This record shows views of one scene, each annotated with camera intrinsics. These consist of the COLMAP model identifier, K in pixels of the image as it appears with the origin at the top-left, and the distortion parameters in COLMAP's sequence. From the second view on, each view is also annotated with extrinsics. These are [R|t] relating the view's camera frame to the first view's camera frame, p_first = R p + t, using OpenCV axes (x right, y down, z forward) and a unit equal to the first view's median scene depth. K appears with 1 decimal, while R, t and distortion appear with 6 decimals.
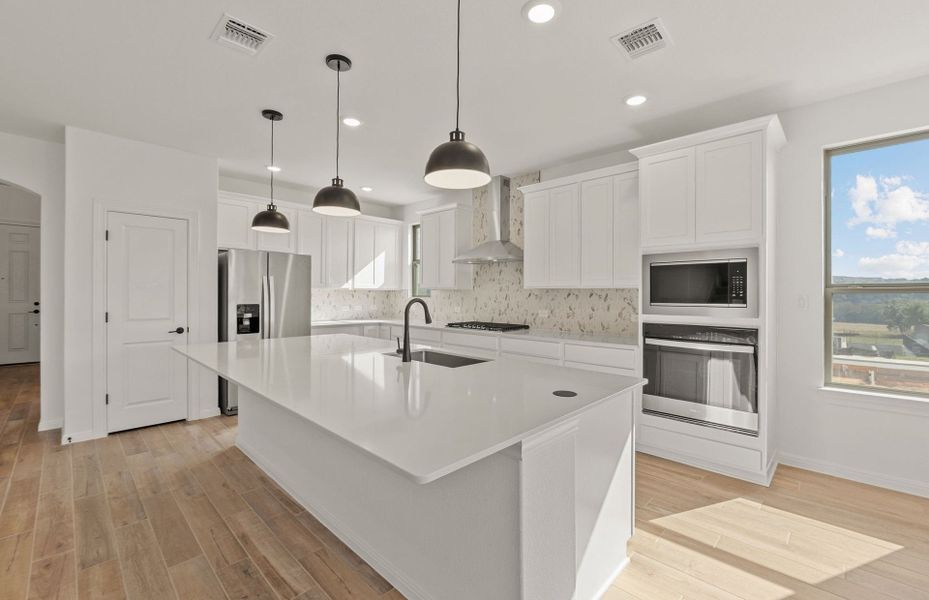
lens RADIAL K [[391.7, 0, 465.0], [0, 391.7, 296.8], [0, 0, 1]] dist [-0.010044, -0.000713]
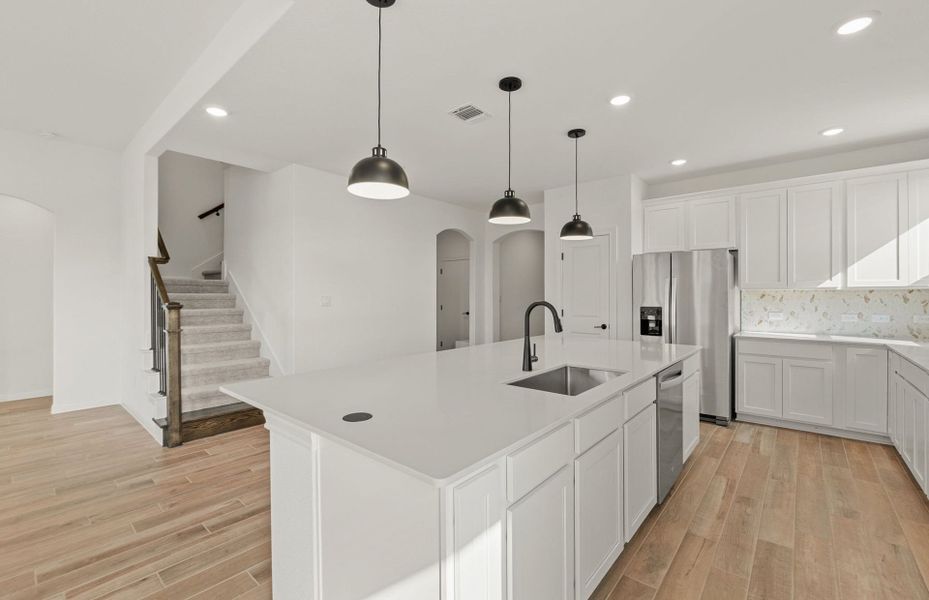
lens RADIAL K [[391.7, 0, 465.4], [0, 391.7, 296.9], [0, 0, 1]] dist [-0.010044, -0.000713]
pose [[0.067379, -0.002508, -0.997724, 0.418022], [-0.005021, 0.999983, -0.002853, -0.000751], [0.997715, 0.005202, 0.067365, 0.443439]]
